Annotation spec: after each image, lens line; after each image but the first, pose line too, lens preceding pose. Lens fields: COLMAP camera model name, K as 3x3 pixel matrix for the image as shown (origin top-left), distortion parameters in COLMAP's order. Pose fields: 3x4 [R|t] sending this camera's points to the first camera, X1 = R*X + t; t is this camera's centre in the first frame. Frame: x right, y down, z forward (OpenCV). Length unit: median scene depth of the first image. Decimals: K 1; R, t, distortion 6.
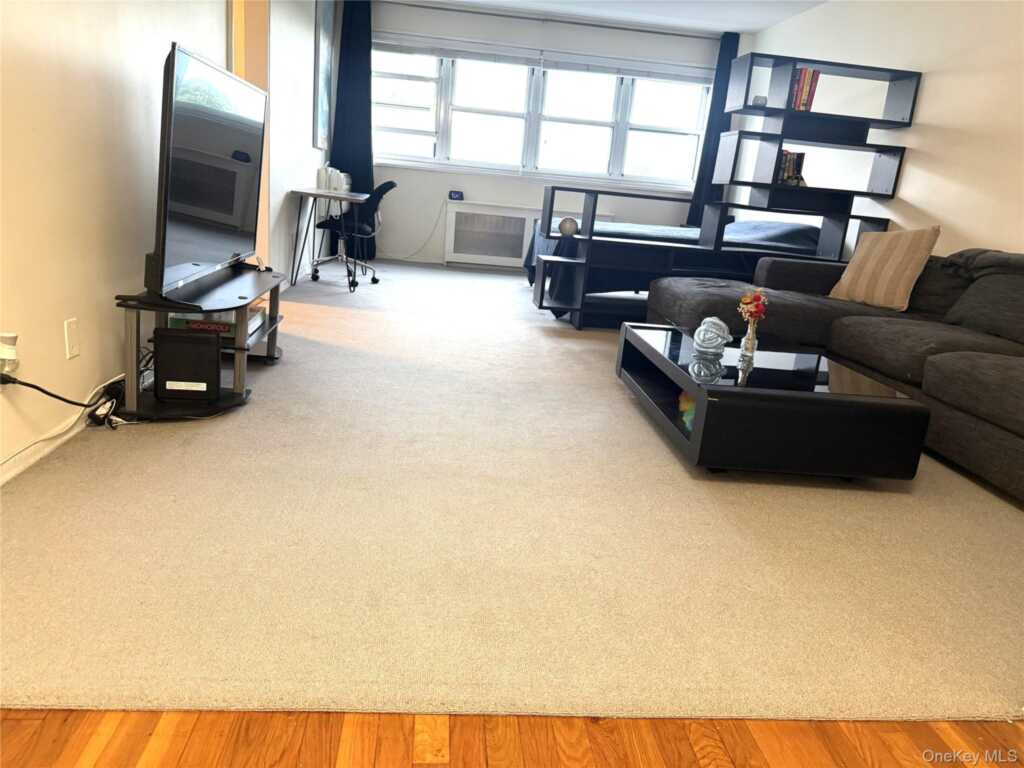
lens RADIAL K [[722.2, 0, 508.0], [0, 722.2, 384.3], [0, 0, 1]] dist [0.080669, -0.105855]
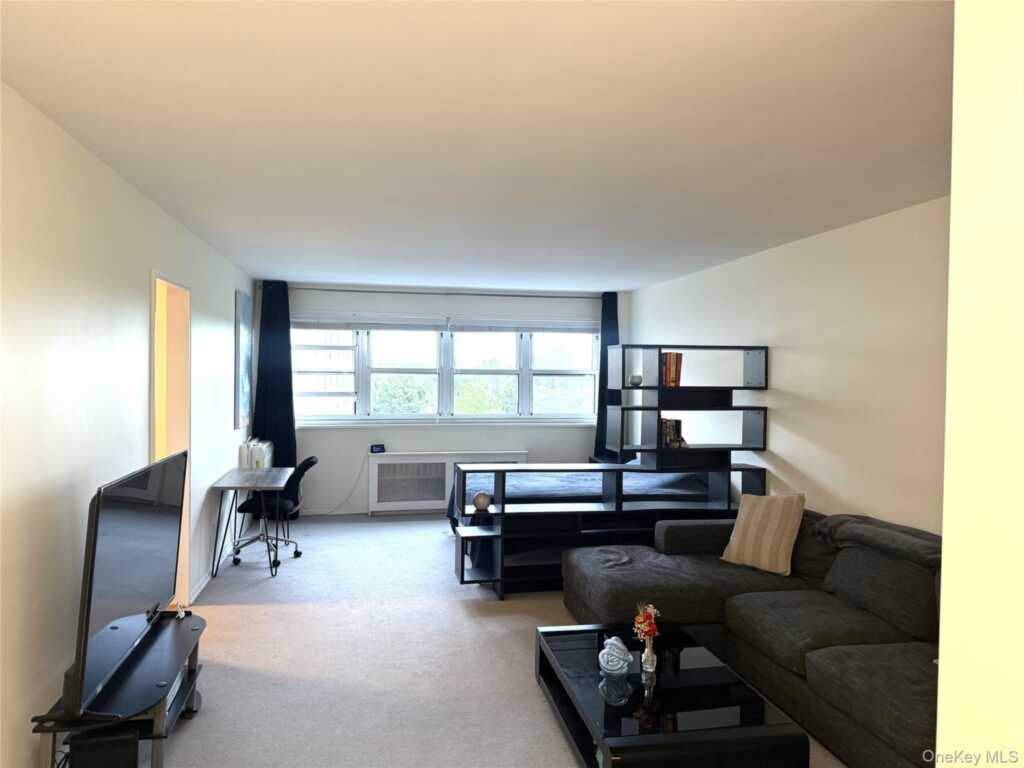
lens RADIAL K [[717.3, 0, 512.0], [0, 717.3, 384.0], [0, 0, 1]] dist [0.198699, -0.390686]
pose [[0.991205, -0.079129, 0.106069, 0.027245], [0.102038, 0.967386, -0.231847, -0.131411], [-0.084264, 0.240631, 0.966952, -0.082003]]
